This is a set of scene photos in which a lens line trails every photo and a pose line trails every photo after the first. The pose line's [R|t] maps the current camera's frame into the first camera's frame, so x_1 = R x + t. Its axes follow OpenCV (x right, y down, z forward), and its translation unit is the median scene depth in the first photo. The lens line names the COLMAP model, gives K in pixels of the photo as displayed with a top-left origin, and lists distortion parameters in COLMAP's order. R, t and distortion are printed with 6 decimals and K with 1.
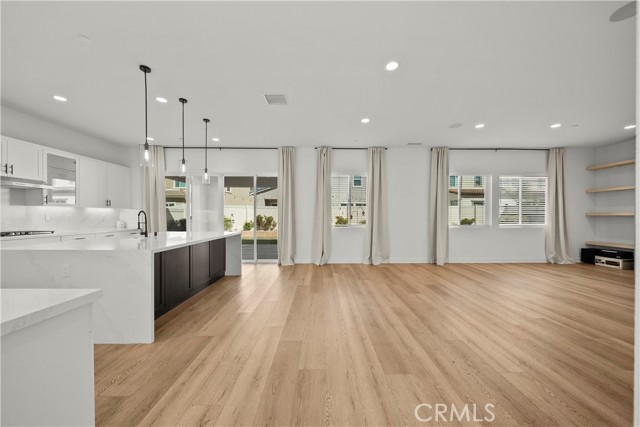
lens RADIAL K [[225.4, 0, 323.0], [0, 225.4, 217.1], [0, 0, 1]] dist [-0.000753, -0.000449]
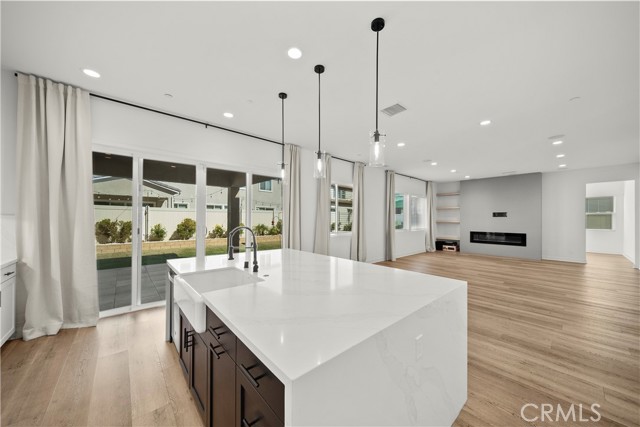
lens RADIAL K [[225.4, 0, 323.0], [0, 225.4, 217.1], [0, 0, 1]] dist [-0.000753, -0.000449]
pose [[0.755451, 0.007403, 0.655163, -0.690087], [-0.001048, 0.999949, -0.010090, -0.030364], [-0.655204, 0.006937, 0.755420, 0.299524]]
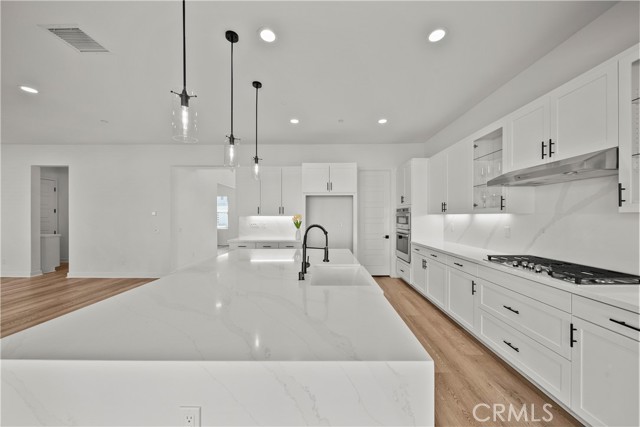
lens RADIAL K [[227.8, 0, 322.6], [0, 227.8, 216.8], [0, 0, 1]] dist [-0.001827, -0.000250]
pose [[-0.999751, 0.000061, 0.022322, -0.561059], [0.000257, 0.999962, 0.008754, -0.033849], [-0.022320, 0.008758, -0.999713, 1.026621]]
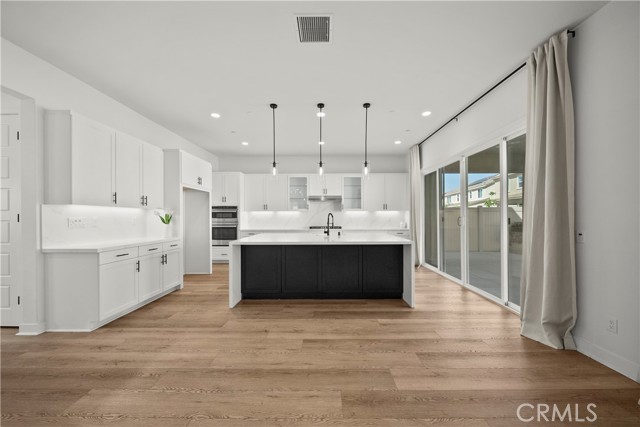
lens RADIAL K [[225.4, 0, 323.0], [0, 225.4, 217.1], [0, 0, 1]] dist [-0.000753, -0.000449]
pose [[-0.022242, -0.000900, -0.999752, 0.264331], [-0.001427, 0.999999, -0.000868, -0.004081], [0.999752, 0.001407, -0.022243, 0.666878]]
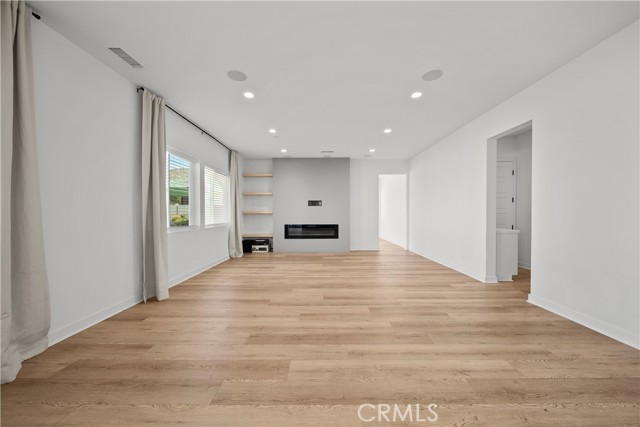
lens RADIAL K [[227.8, 0, 322.6], [0, 227.8, 216.8], [0, 0, 1]] dist [-0.001827, -0.000250]
pose [[0.013860, -0.013074, 0.999818, -0.058201], [0.007378, 0.999889, 0.012973, -0.001702], [-0.999877, 0.007197, 0.013955, 0.620130]]
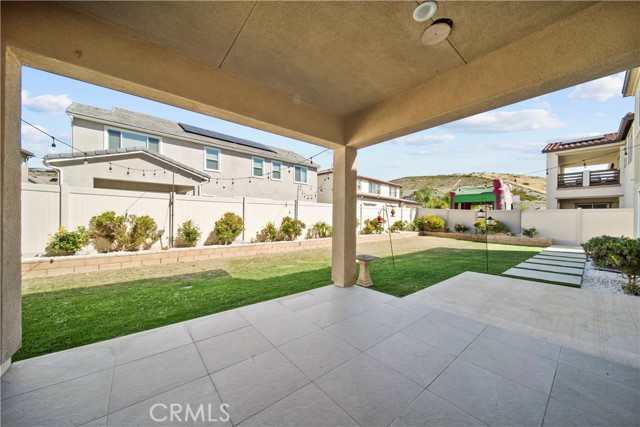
lens RADIAL K [[225.4, 0, 323.0], [0, 225.4, 217.1], [0, 0, 1]] dist [-0.000753, -0.000449]
pose [[0.779938, 0.006714, 0.625821, -0.692222], [-0.006479, 0.999975, -0.002653, -0.007579], [-0.625823, -0.001986, 0.779962, 1.339881]]
